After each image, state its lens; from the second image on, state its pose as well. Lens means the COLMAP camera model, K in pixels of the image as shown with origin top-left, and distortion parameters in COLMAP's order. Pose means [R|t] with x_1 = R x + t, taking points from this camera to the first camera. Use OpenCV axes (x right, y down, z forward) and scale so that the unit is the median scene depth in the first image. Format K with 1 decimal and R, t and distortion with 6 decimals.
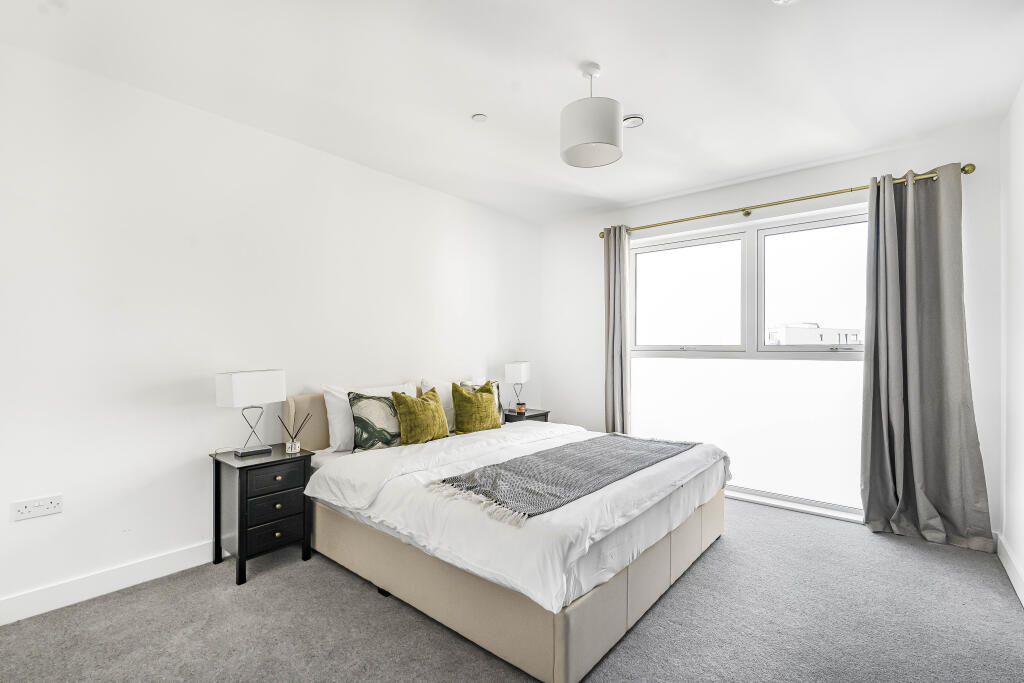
lens RADIAL K [[449.3, 0, 511.7], [0, 449.3, 340.9], [0, 0, 1]] dist [-0.004343, 0.000878]
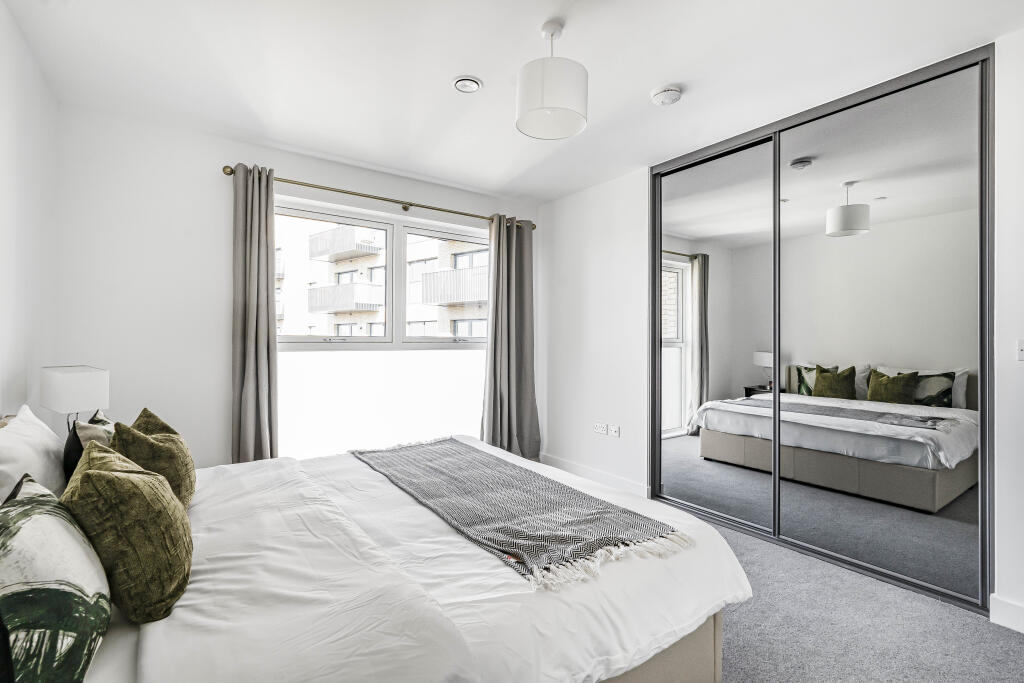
lens RADIAL K [[449.3, 0, 513.8], [0, 449.3, 338.0], [0, 0, 1]] dist [-0.004343, 0.000878]
pose [[0.249603, 0.007334, 0.968320, -0.410230], [-0.019652, 0.999804, -0.002506, 0.010081], [-0.968149, -0.018404, 0.249698, 0.507456]]
